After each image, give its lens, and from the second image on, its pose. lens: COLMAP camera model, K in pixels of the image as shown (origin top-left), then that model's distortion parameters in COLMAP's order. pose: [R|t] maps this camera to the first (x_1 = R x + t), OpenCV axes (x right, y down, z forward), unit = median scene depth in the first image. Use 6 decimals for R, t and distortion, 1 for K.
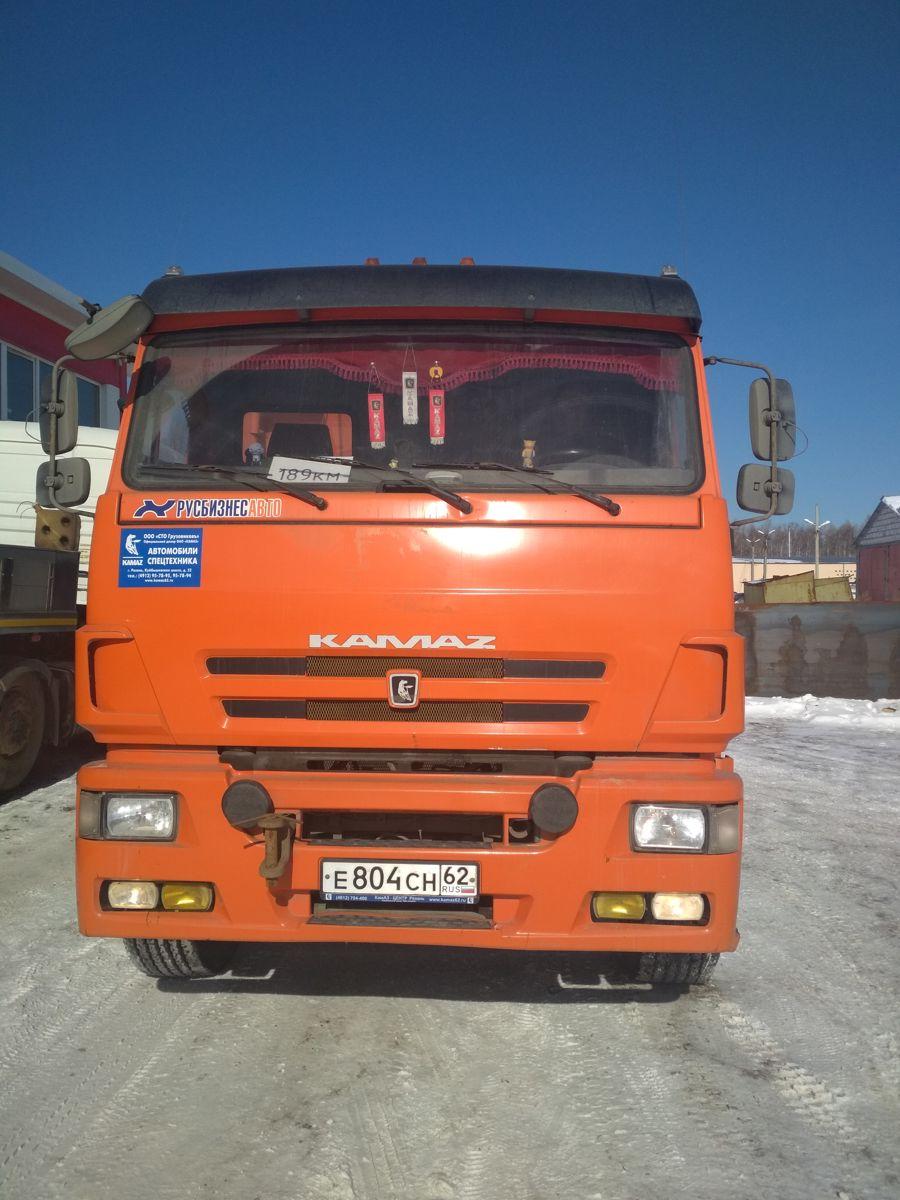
lens RADIAL K [[1084.3, 0, 422.8], [0, 1084.3, 565.7], [0, 0, 1]] dist [0.049174, -0.115713]
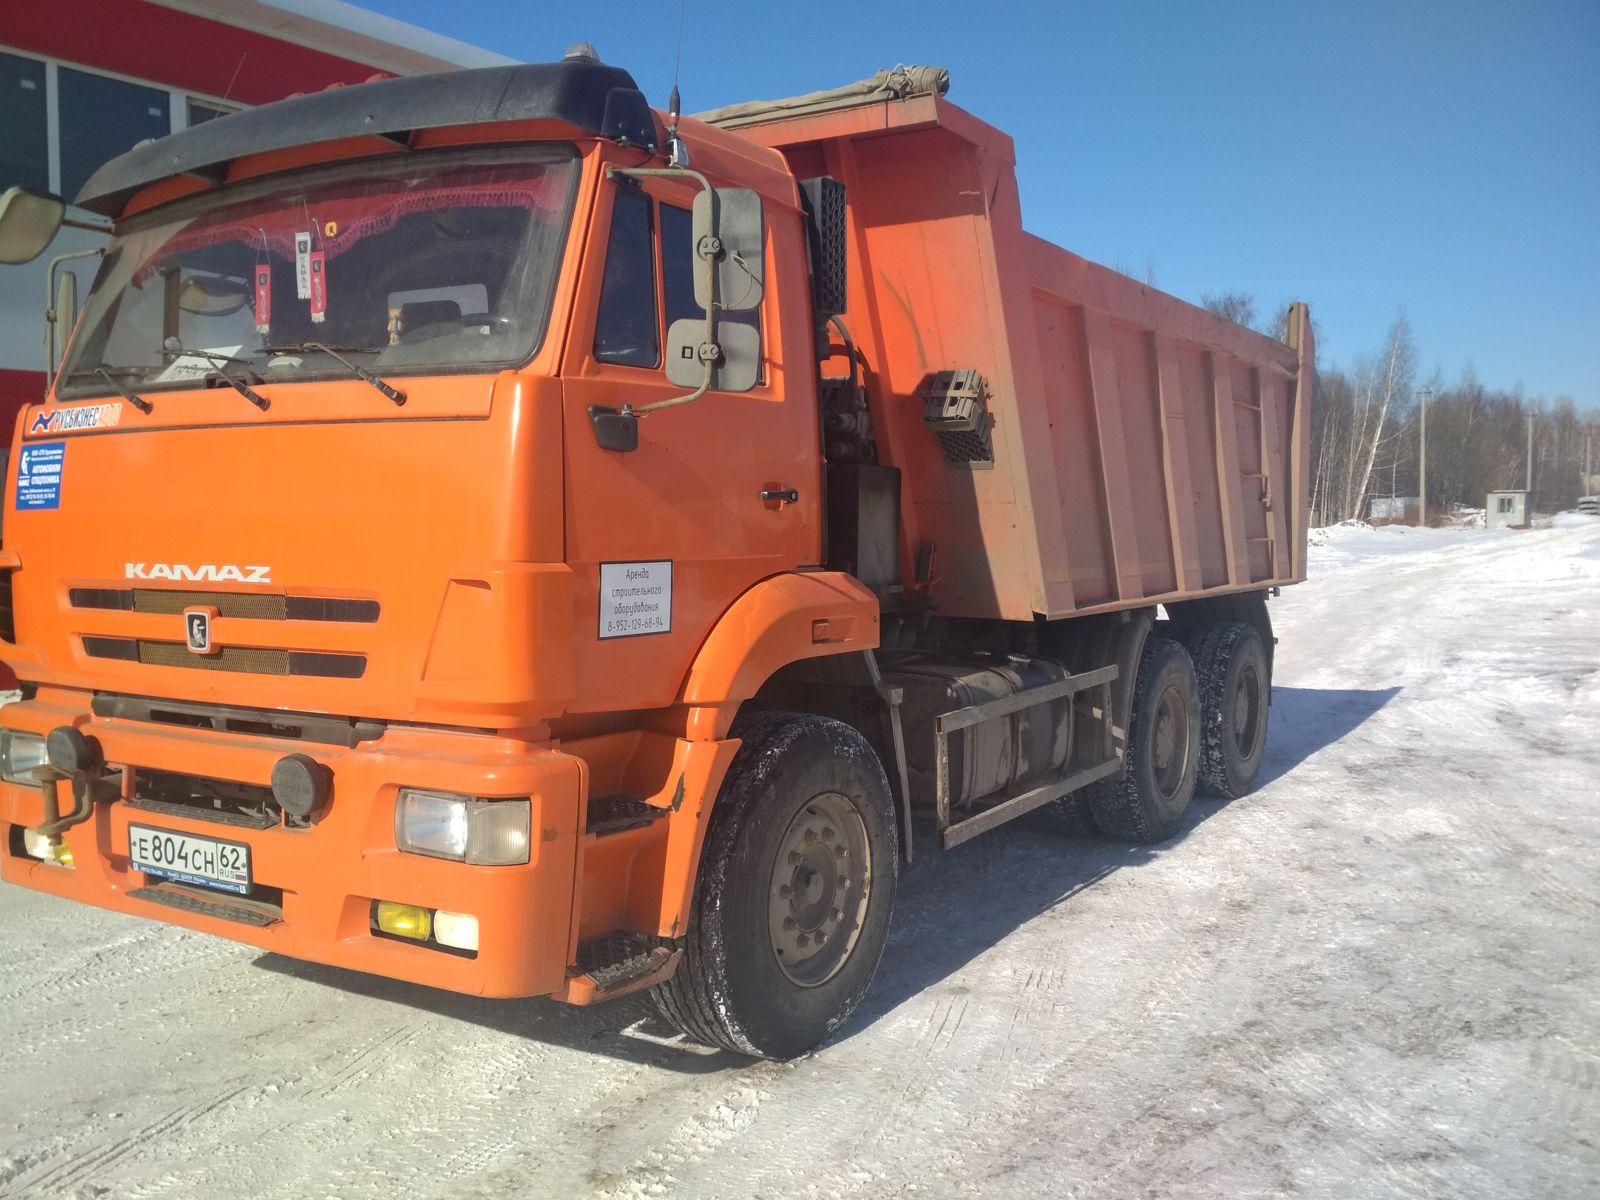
lens RADIAL K [[1445.8, 0, 800.9], [0, 1445.8, 587.8], [0, 0, 1]] dist [0.049174, -0.115713]
pose [[0.876693, 0.014387, -0.480834, 0.911615], [0.020570, 0.997517, 0.067351, 0.016938], [0.480609, -0.068937, 0.874221, 0.258548]]
